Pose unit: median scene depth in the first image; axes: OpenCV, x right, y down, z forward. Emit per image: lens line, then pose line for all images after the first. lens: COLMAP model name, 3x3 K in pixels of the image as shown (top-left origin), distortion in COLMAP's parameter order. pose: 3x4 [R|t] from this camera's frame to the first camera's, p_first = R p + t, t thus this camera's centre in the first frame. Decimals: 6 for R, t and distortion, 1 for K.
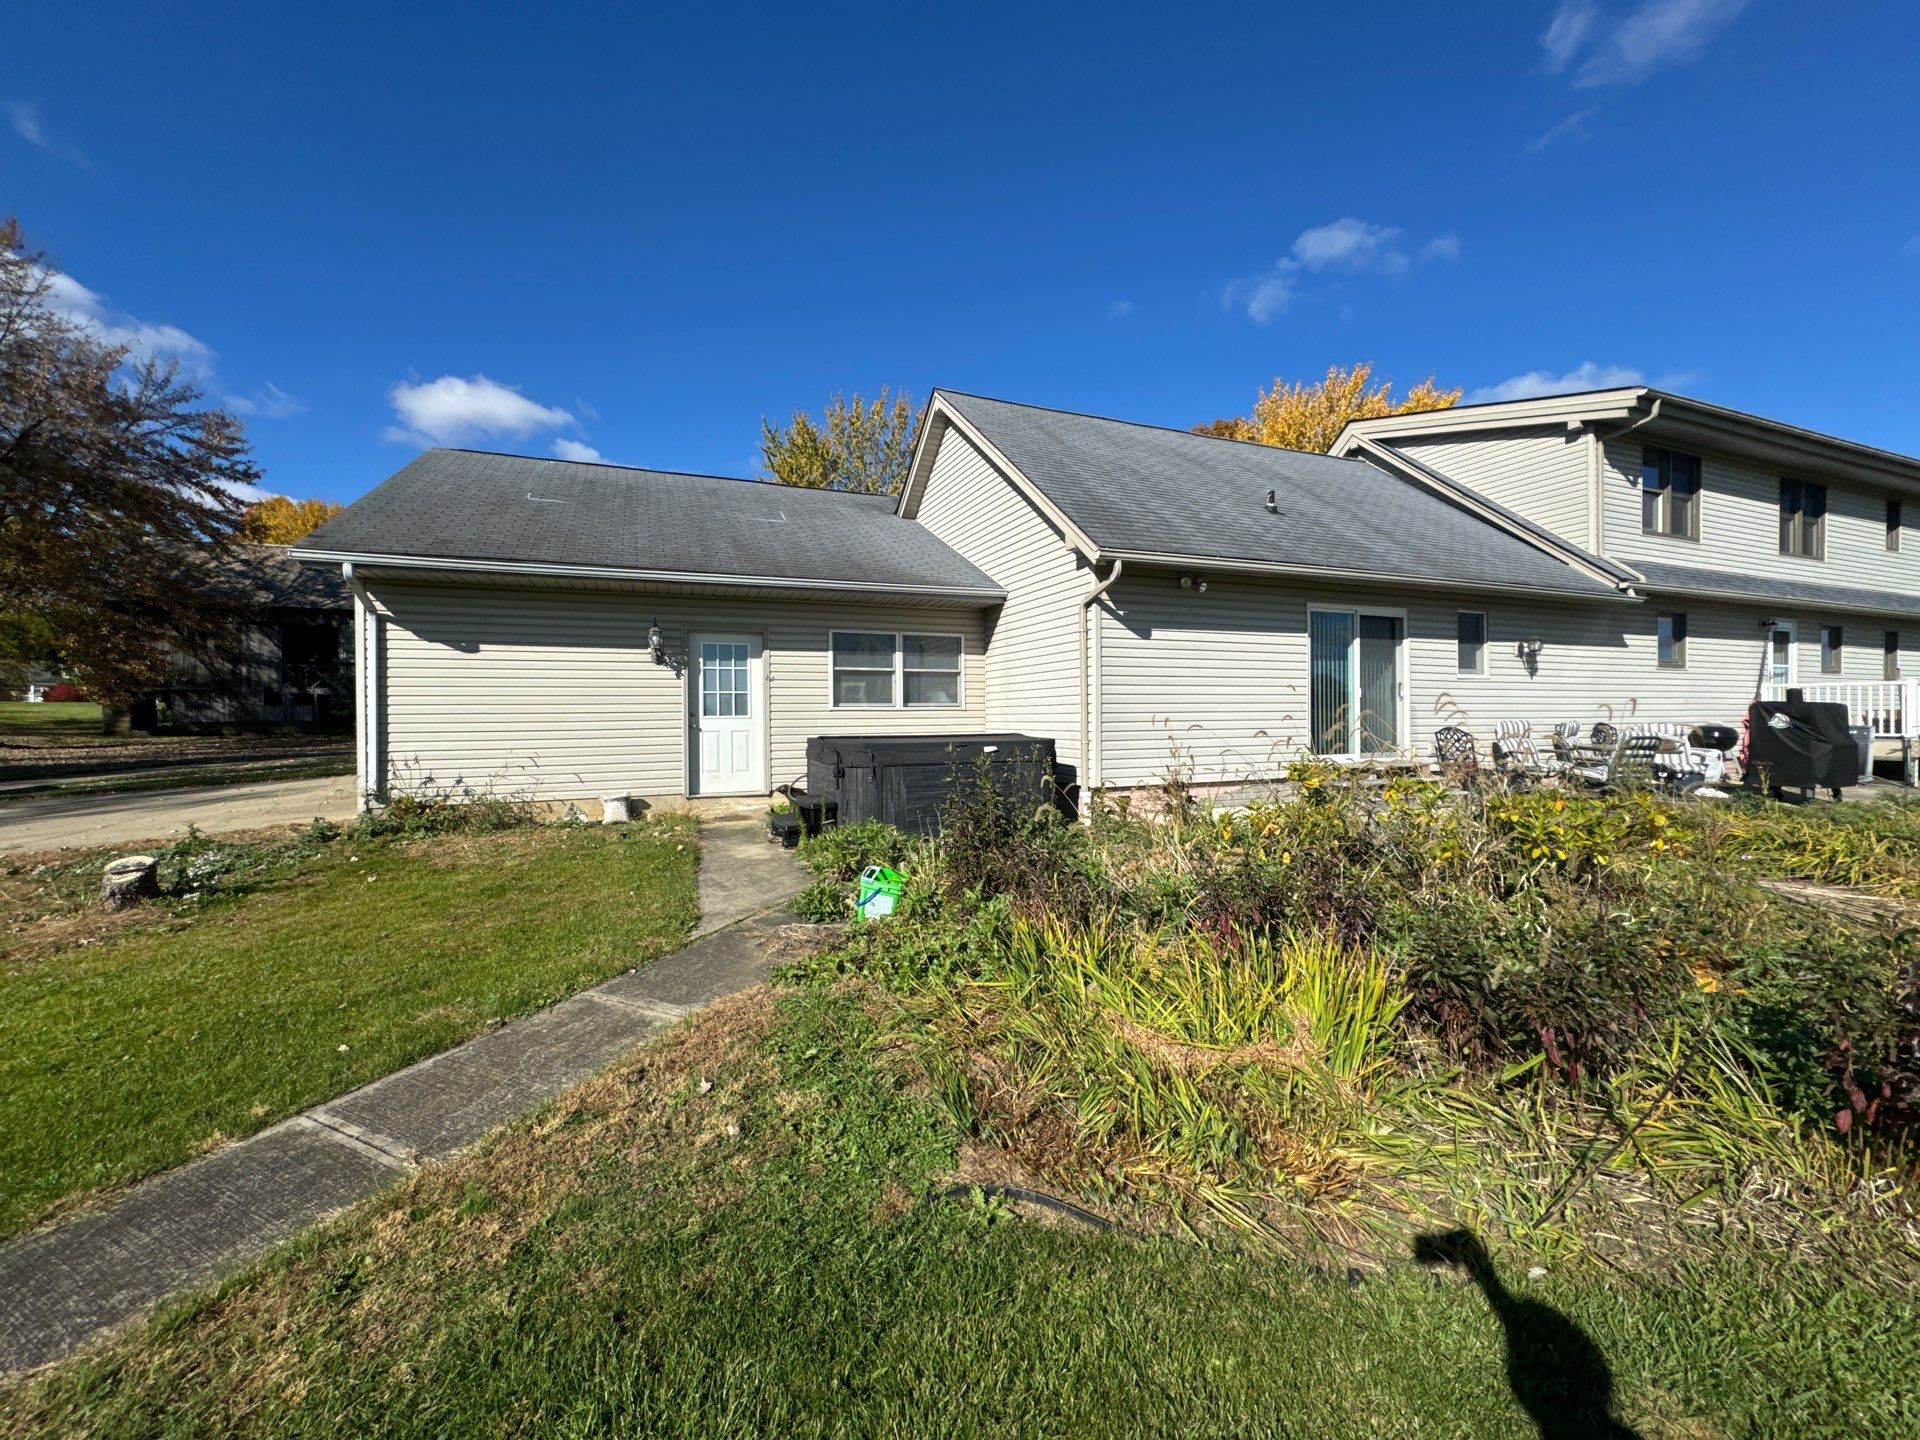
lens RADIAL K [[771.0, 0, 962.0], [0, 771.0, 719.7], [0, 0, 1]] dist [-0.010495, 0.001331]
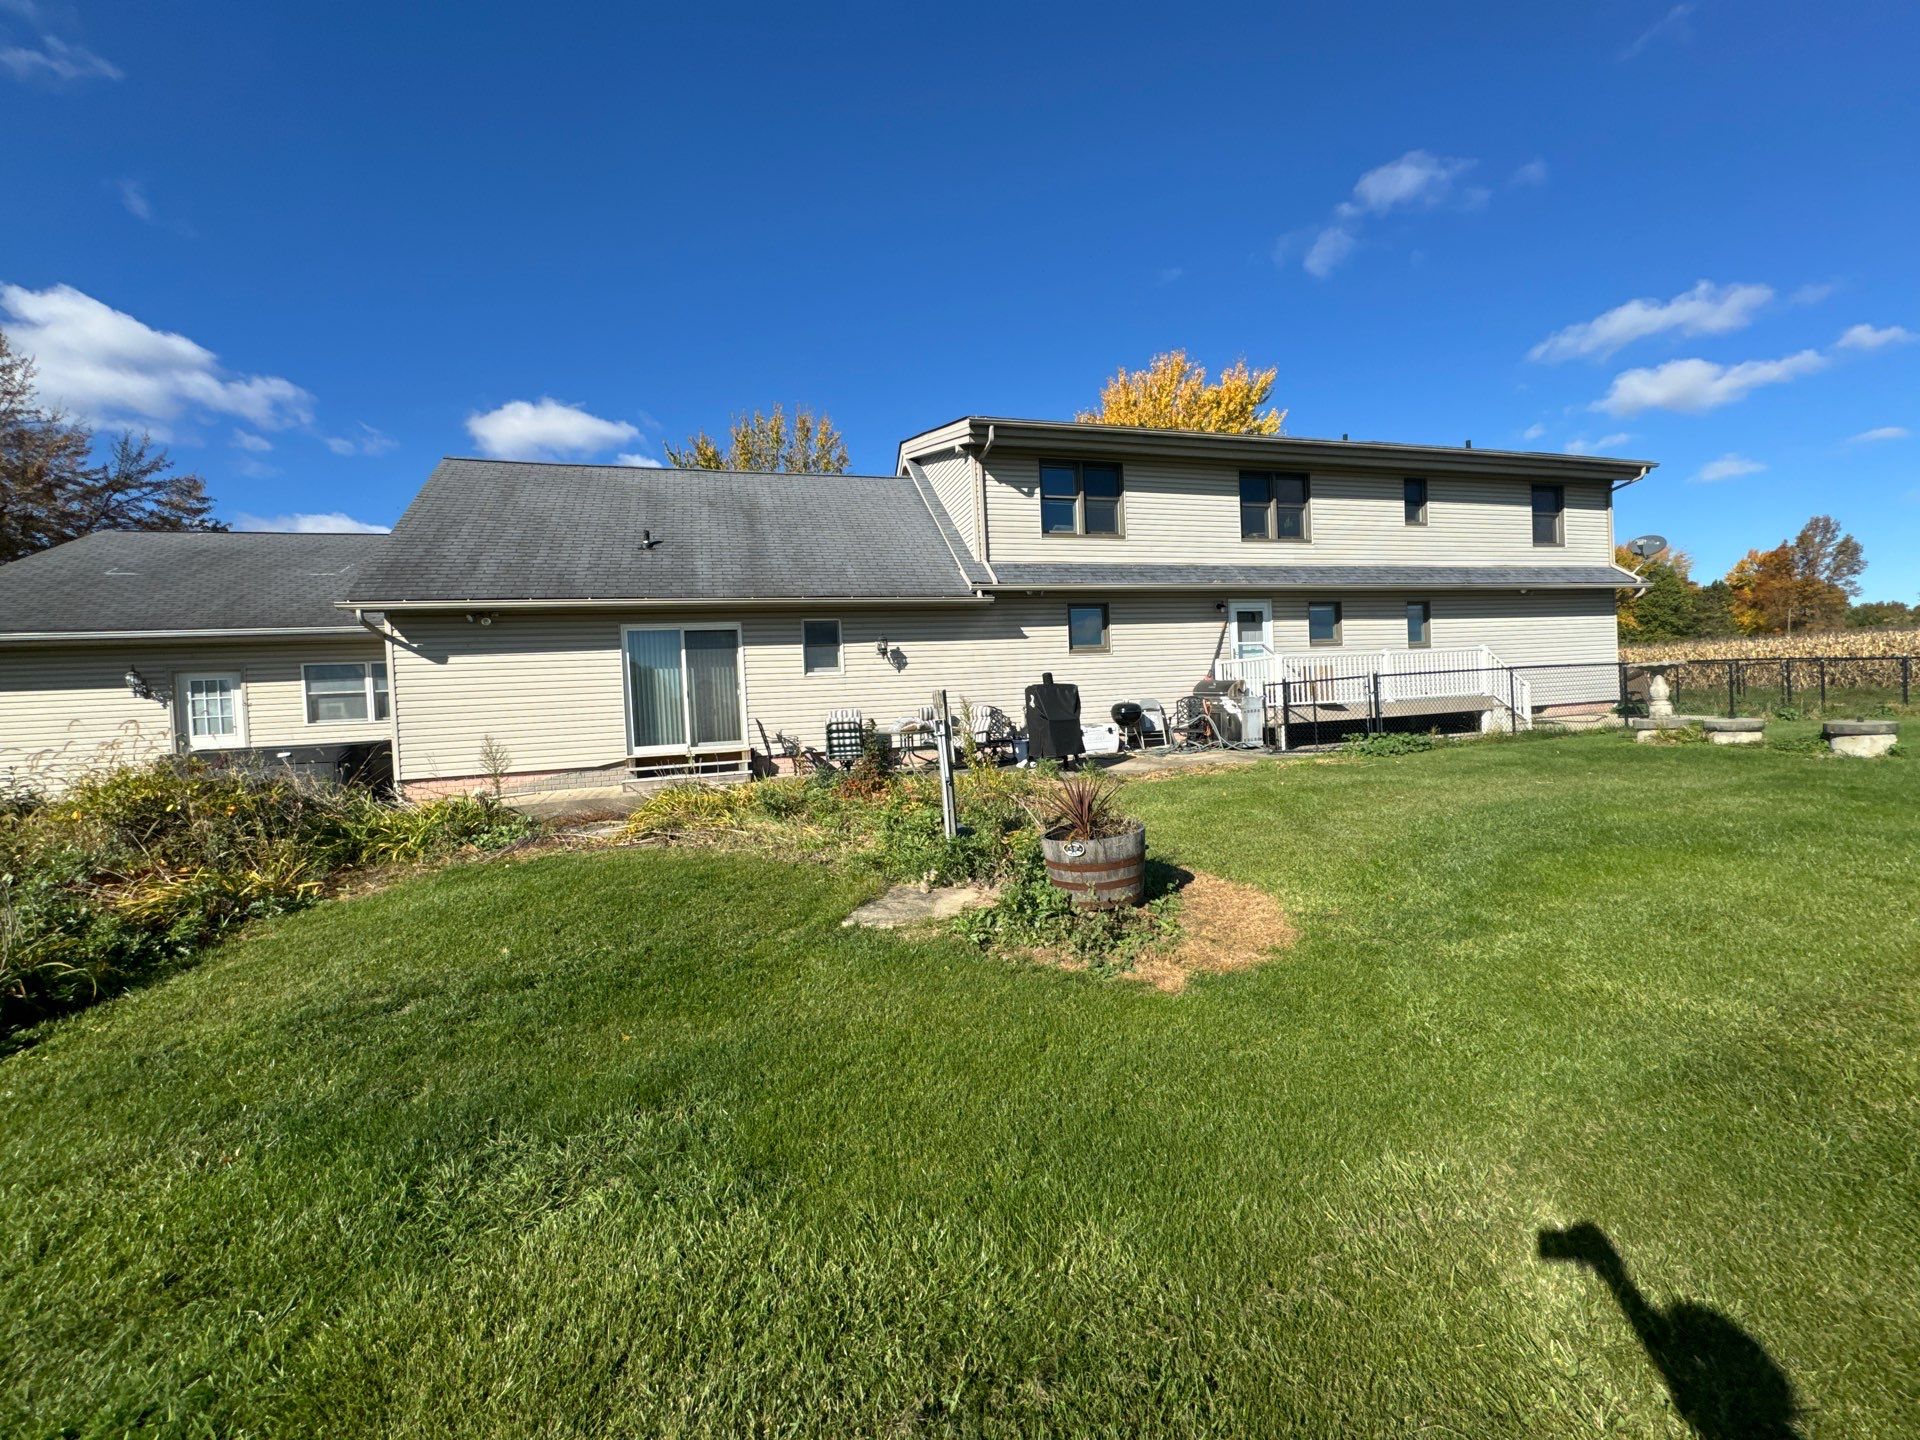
lens RADIAL K [[771.0, 0, 948.9], [0, 771.0, 723.8], [0, 0, 1]] dist [-0.010495, 0.001331]
pose [[0.994294, -0.041121, -0.098427, 0.936174], [0.043118, 0.998903, 0.018247, 0.008258], [0.097568, -0.022387, 0.994977, -0.178227]]
